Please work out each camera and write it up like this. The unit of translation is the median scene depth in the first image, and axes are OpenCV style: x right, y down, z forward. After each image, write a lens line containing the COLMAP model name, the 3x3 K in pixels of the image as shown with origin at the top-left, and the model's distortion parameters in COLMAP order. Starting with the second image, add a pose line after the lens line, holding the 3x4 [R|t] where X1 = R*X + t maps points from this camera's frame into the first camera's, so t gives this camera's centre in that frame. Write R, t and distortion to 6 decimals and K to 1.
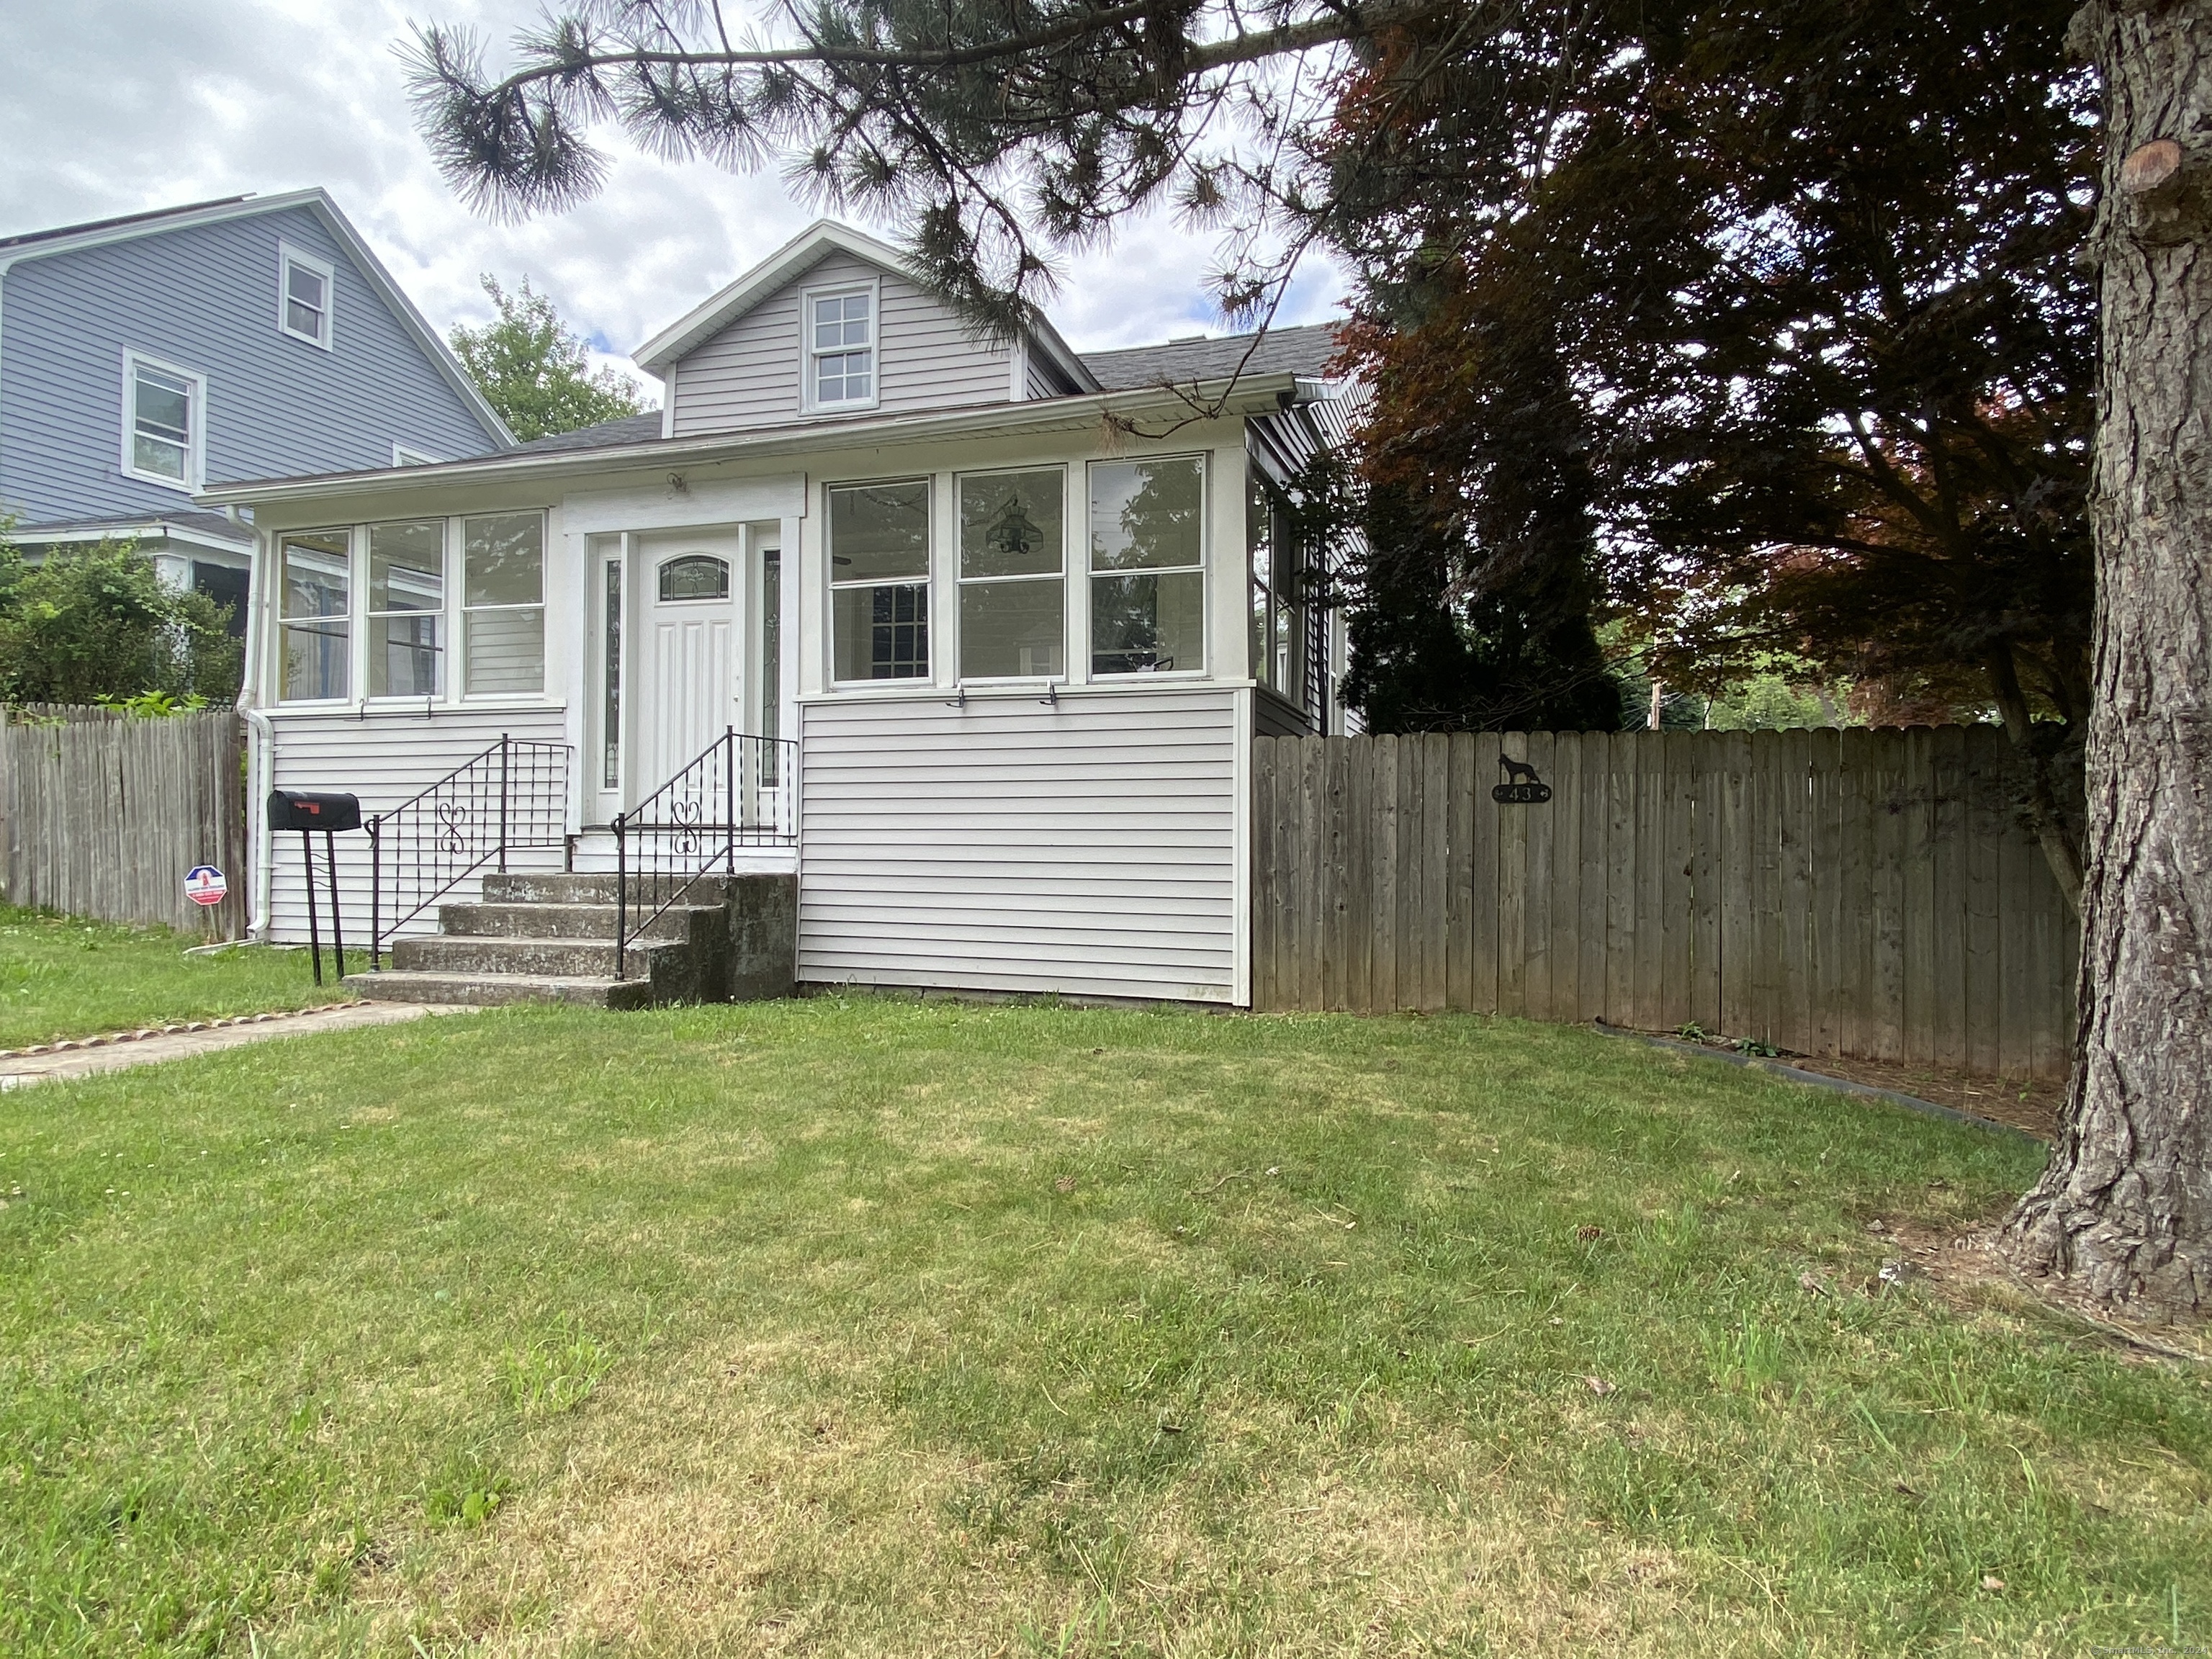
lens RADIAL K [[1334.5, 0, 1122.0], [0, 1334.5, 831.3], [0, 0, 1]] dist [0.028559, -0.016346]
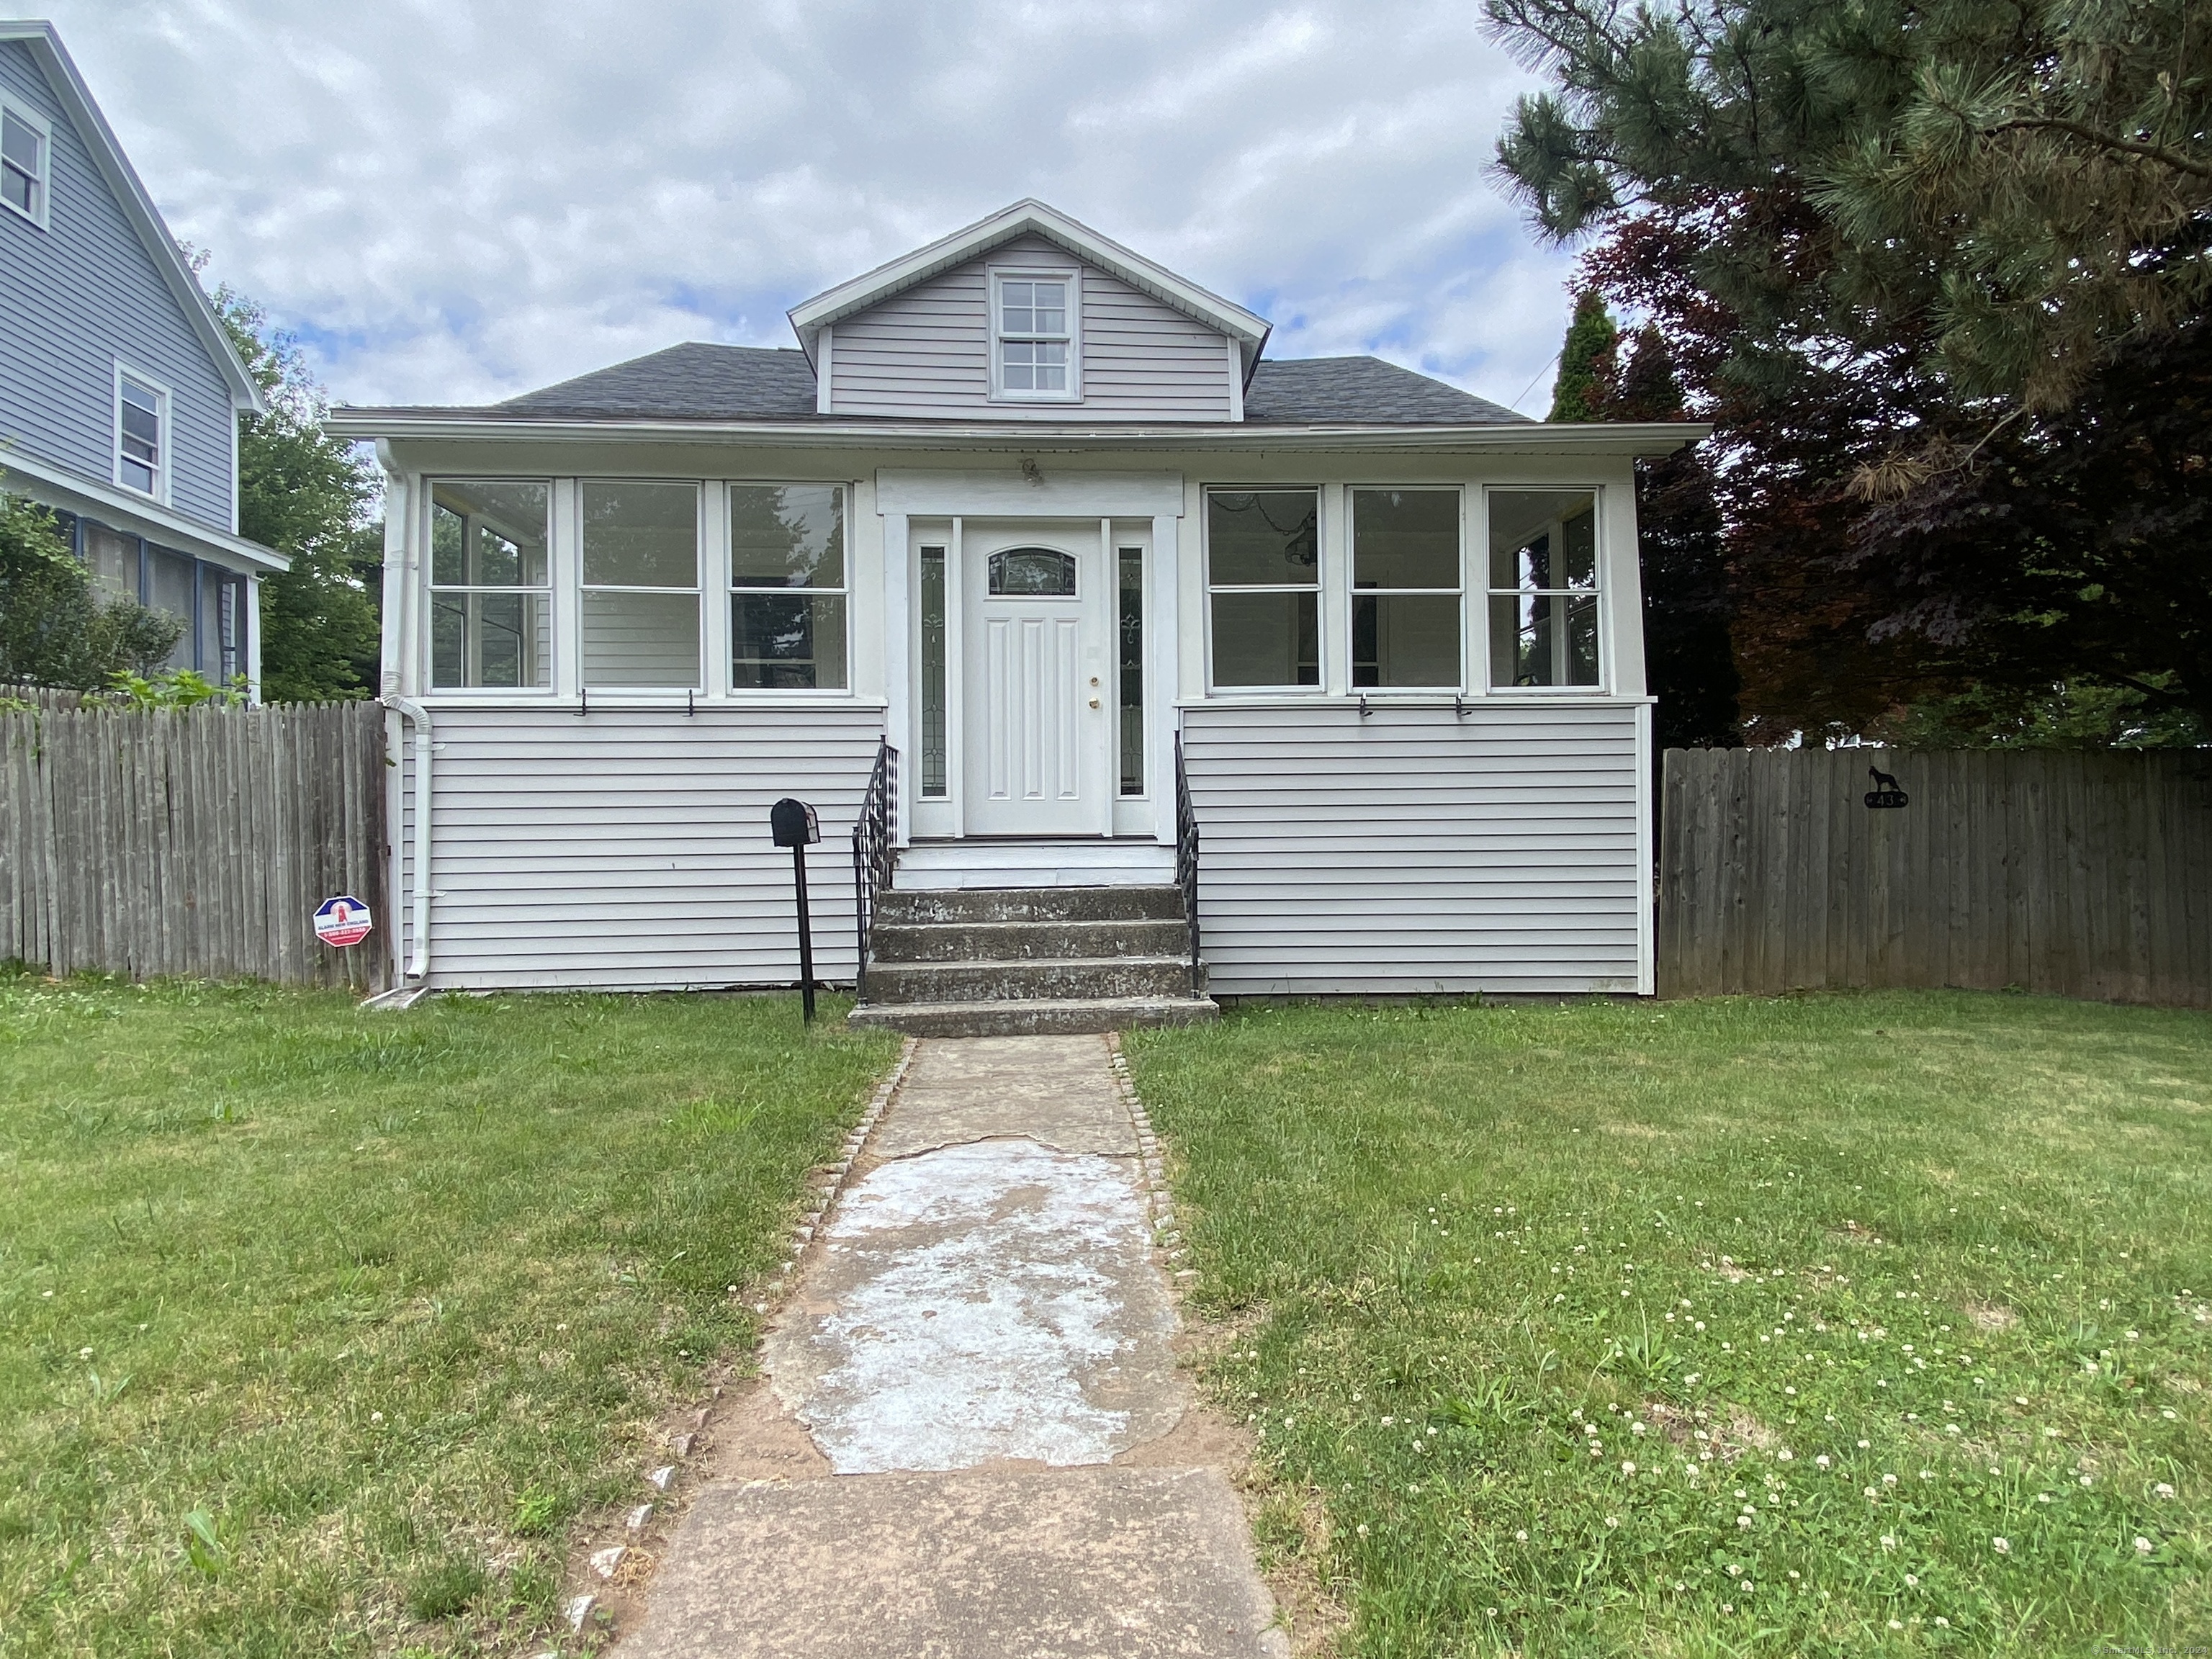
lens RADIAL K [[1334.5, 0, 1111.2], [0, 1334.5, 851.5], [0, 0, 1]] dist [0.028559, -0.016346]
pose [[0.926311, -0.013225, 0.376529, -0.652360], [0.013861, 0.999903, 0.001021, 0.005580], [-0.376506, 0.004273, 0.926404, 0.127838]]
